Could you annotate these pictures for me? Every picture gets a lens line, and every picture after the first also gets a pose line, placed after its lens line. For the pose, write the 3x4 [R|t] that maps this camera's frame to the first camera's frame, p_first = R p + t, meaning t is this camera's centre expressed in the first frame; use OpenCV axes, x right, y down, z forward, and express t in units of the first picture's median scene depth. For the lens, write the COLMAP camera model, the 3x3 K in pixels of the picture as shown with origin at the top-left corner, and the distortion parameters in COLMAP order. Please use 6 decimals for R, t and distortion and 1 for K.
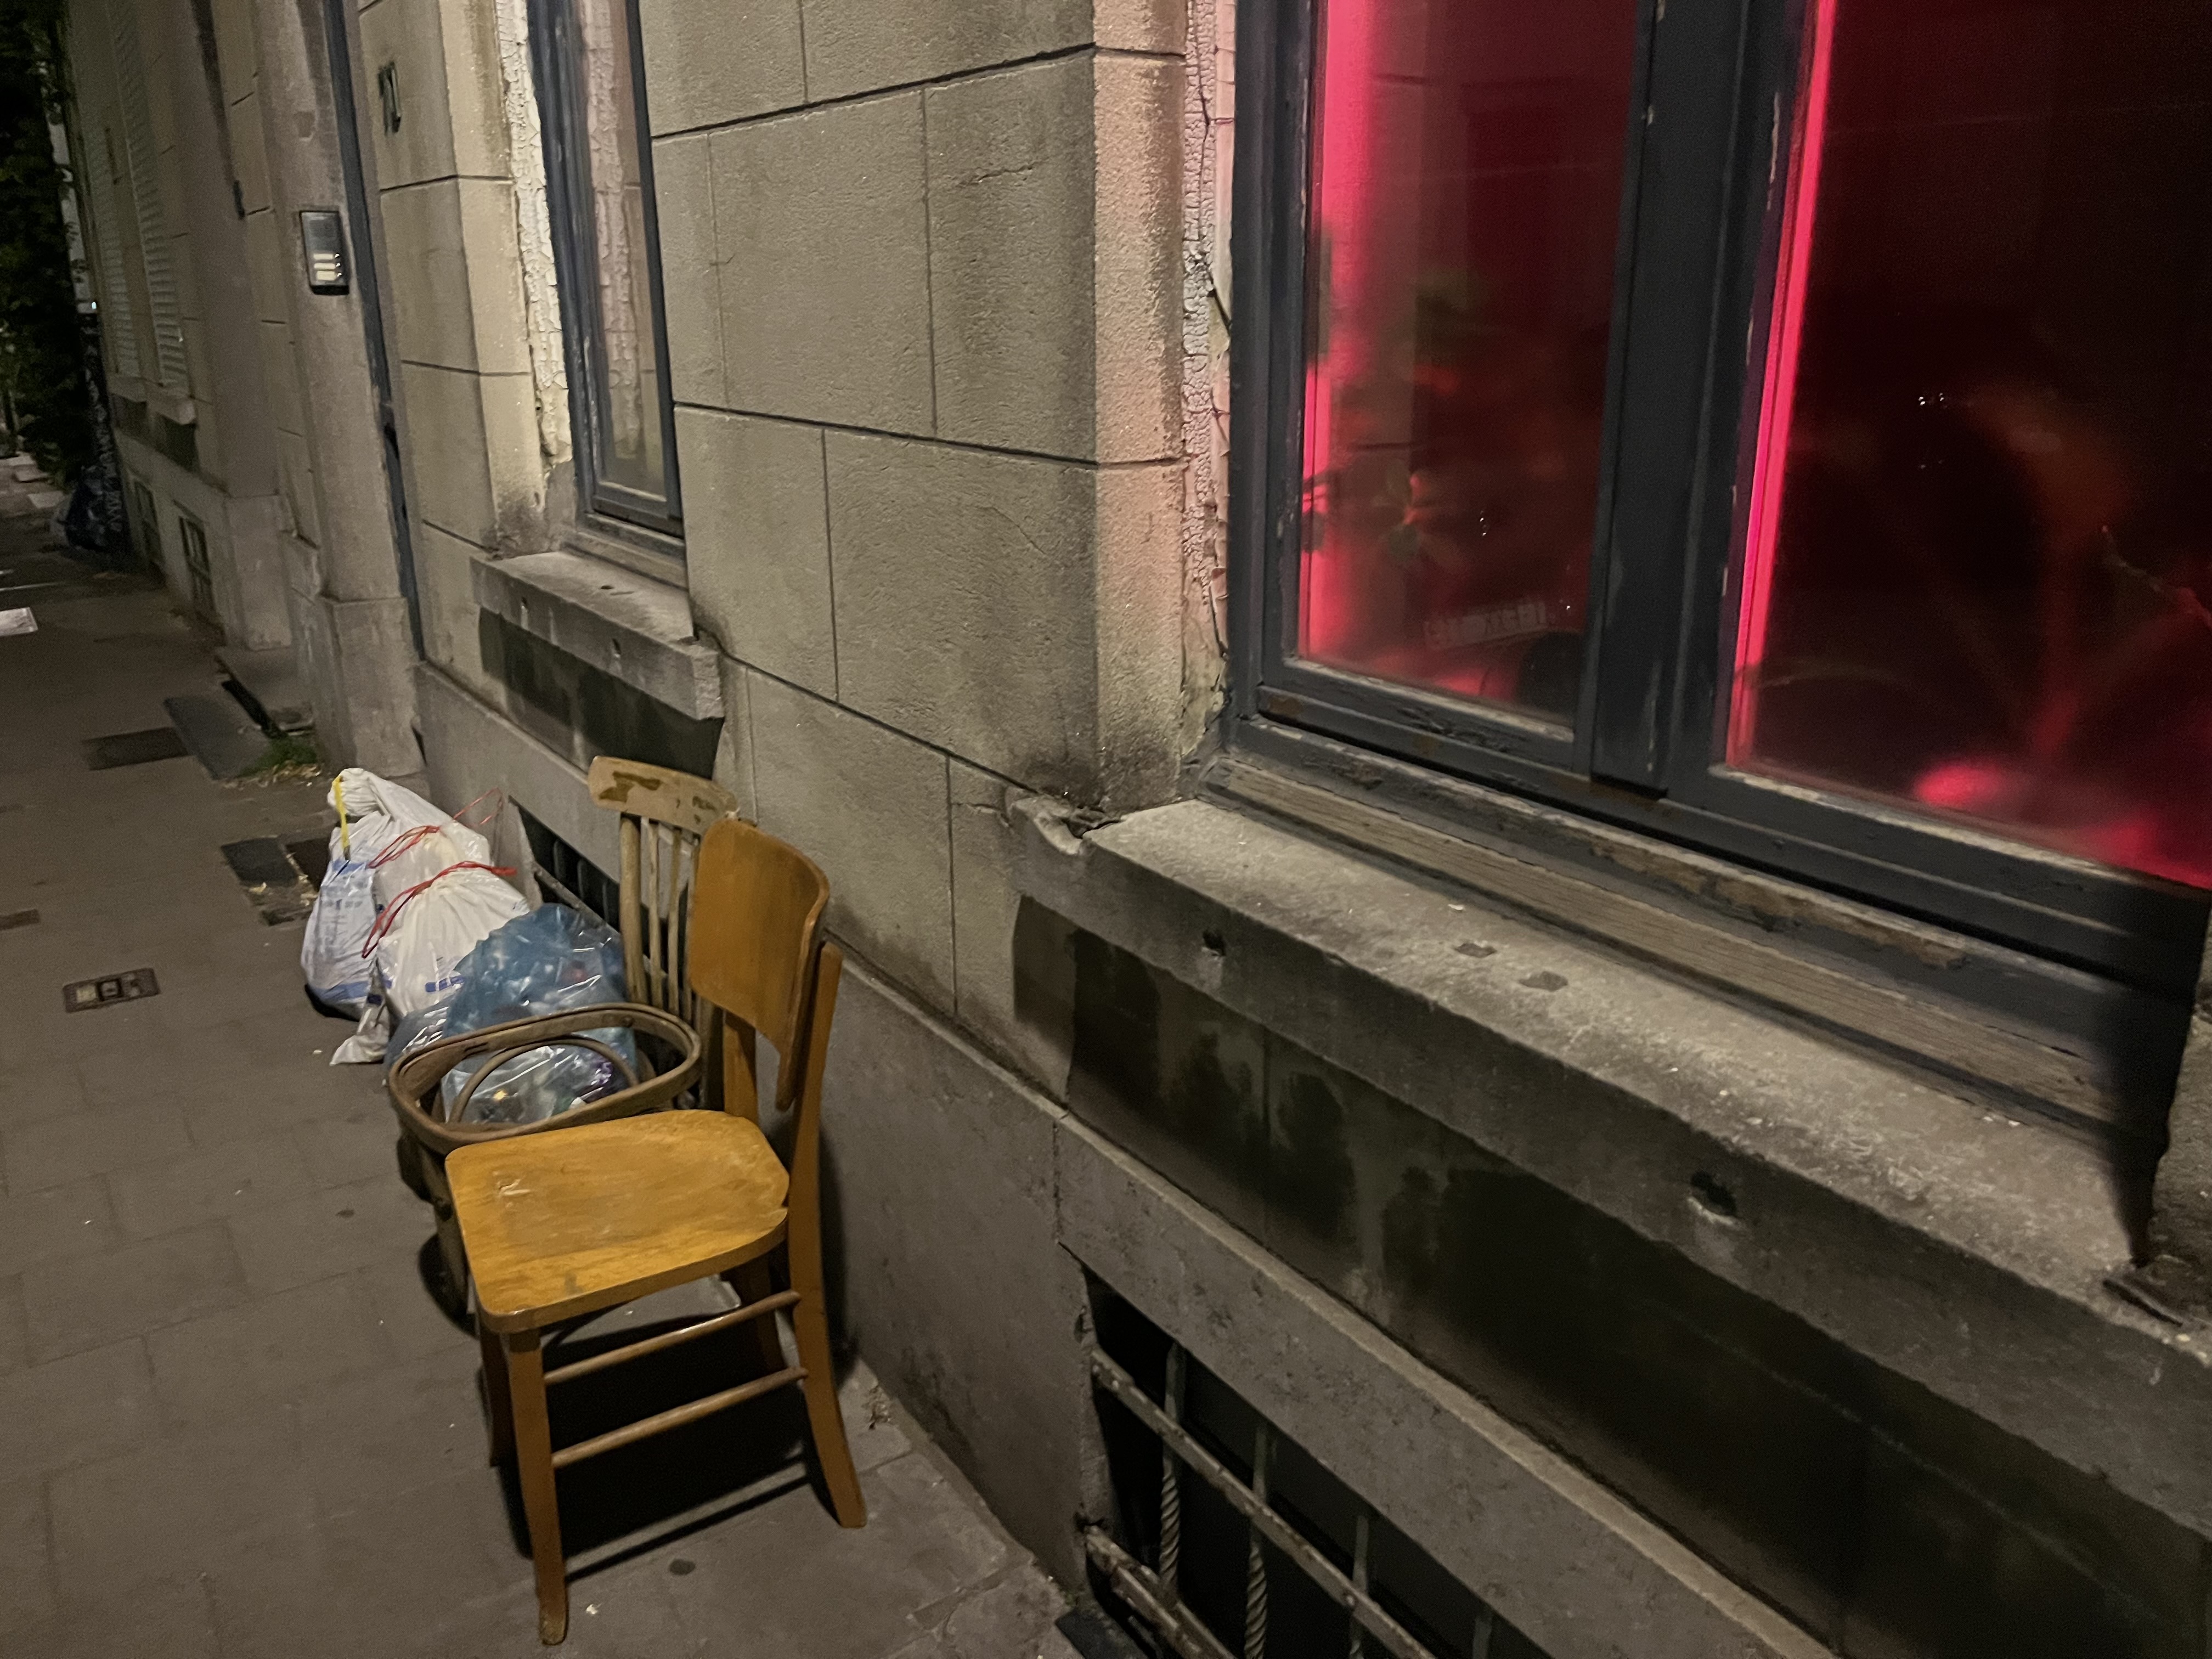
lens RADIAL K [[1653.2, 0, 1106.0], [0, 1653.2, 829.5], [0, 0, 1]] dist [0.050790, -0.054049]
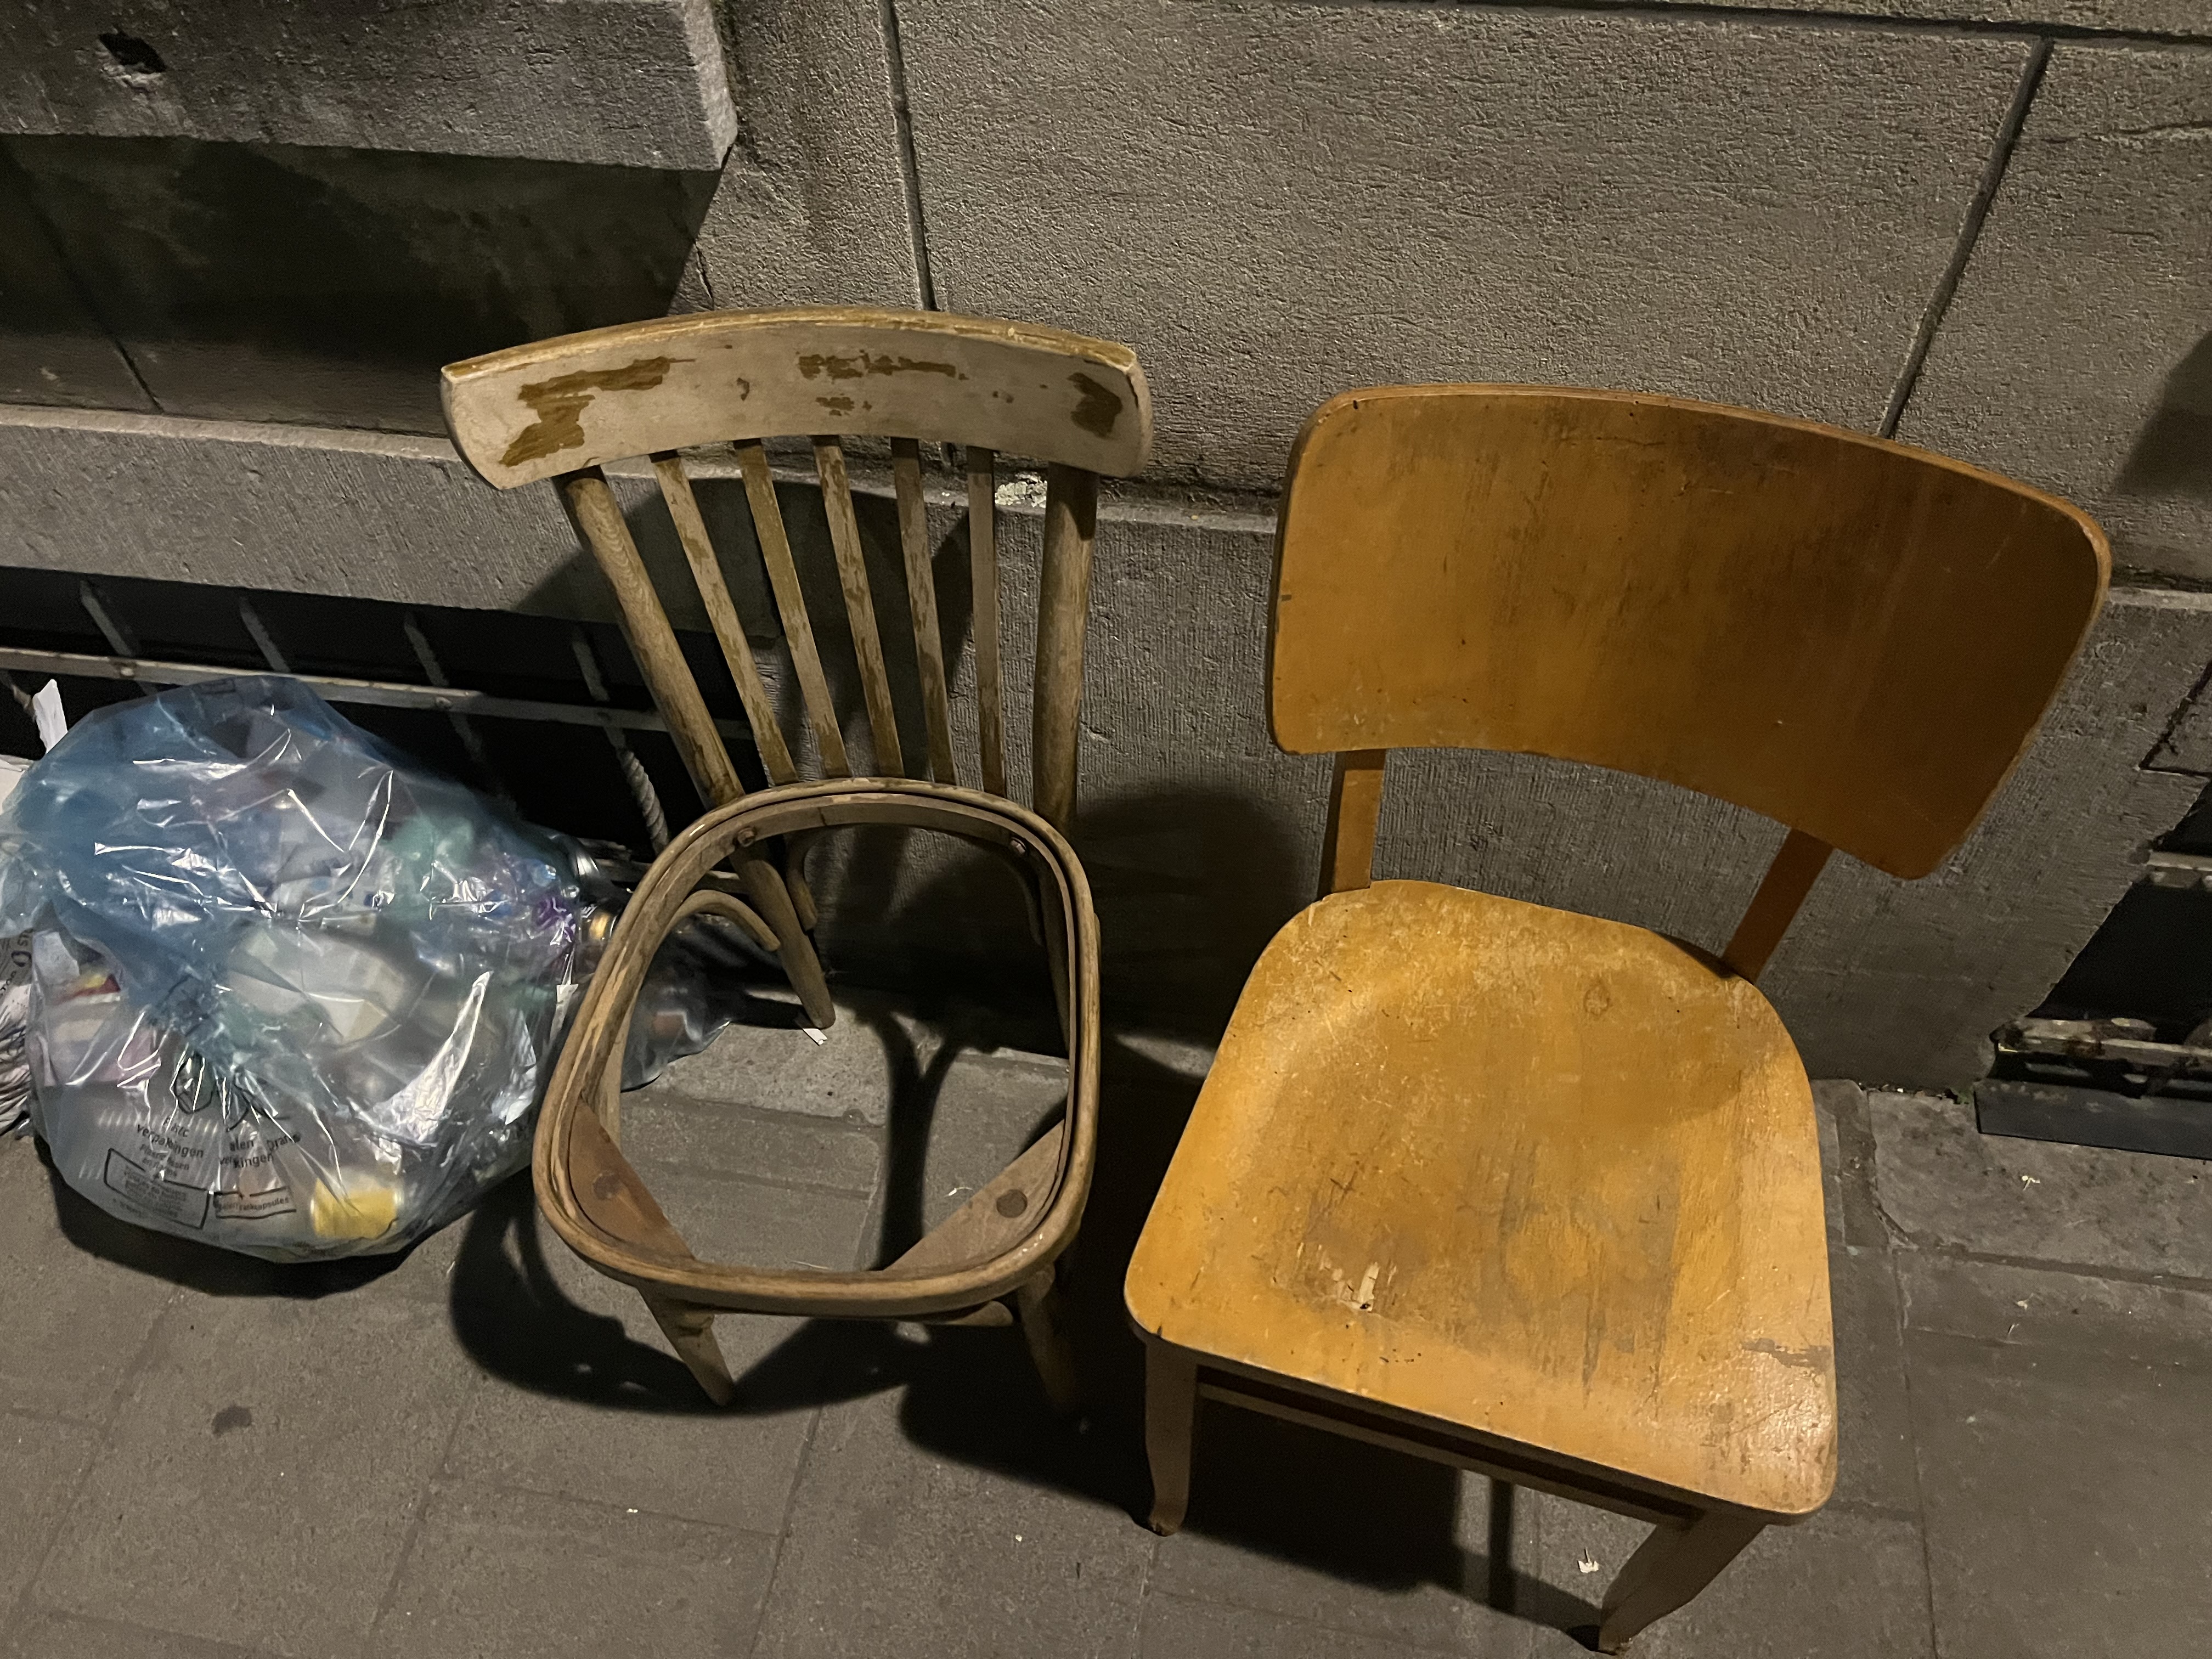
lens RADIAL K [[1653.2, 0, 1106.0], [0, 1653.2, 829.5], [0, 0, 1]] dist [0.050790, -0.054049]
pose [[0.693467, -0.588226, 0.416046, -0.506999], [0.248891, 0.737481, 0.627834, -0.202891], [-0.676134, -0.331832, 0.657823, 0.733780]]
